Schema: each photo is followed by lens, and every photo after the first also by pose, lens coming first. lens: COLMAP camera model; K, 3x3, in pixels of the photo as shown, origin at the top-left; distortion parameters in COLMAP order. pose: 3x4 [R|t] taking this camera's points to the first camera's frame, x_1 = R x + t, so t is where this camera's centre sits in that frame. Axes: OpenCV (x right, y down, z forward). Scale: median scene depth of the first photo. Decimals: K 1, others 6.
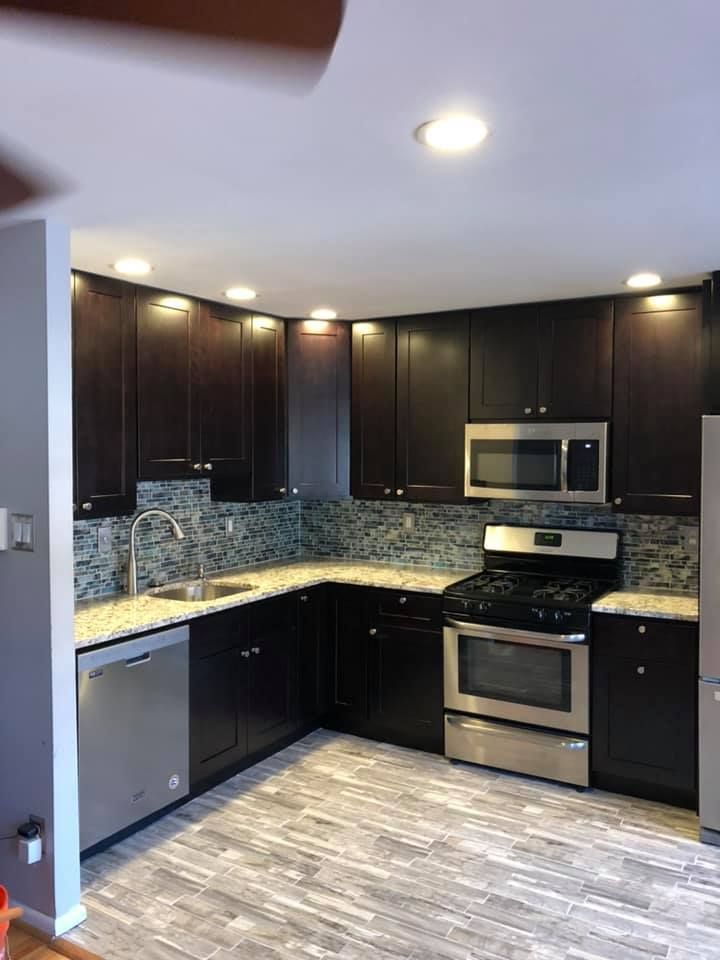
lens RADIAL K [[809.0, 0, 335.4], [0, 809.0, 466.9], [0, 0, 1]] dist [0.071010, -0.051313]
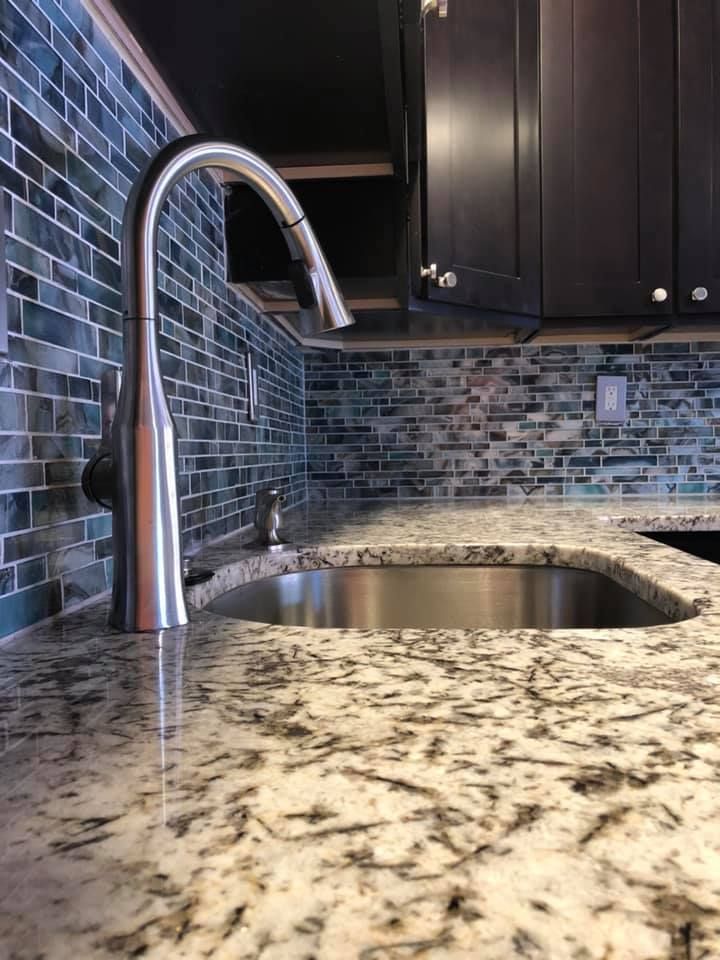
lens RADIAL K [[809.0, 0, 360.0], [0, 809.0, 481.9], [0, 0, 1]] dist [0.071010, -0.051313]
pose [[0.870709, -0.034558, 0.490583, -0.276585], [0.034634, 0.999360, 0.008928, 0.120017], [-0.490577, 0.009217, 0.871349, 0.787436]]
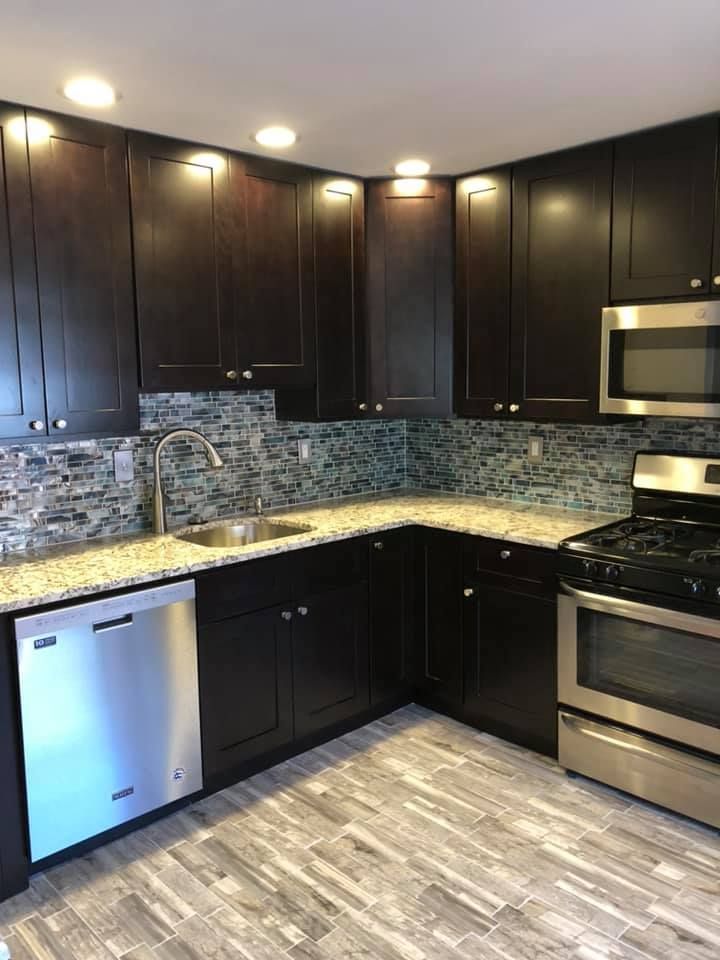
lens RADIAL K [[809.0, 0, 340.7], [0, 809.0, 469.1], [0, 0, 1]] dist [0.071010, -0.051313]
pose [[0.969030, 0.016392, -0.246399, 0.116552], [0.007333, 0.995444, 0.095064, 0.015761], [0.246835, -0.093926, 0.964495, 0.252654]]
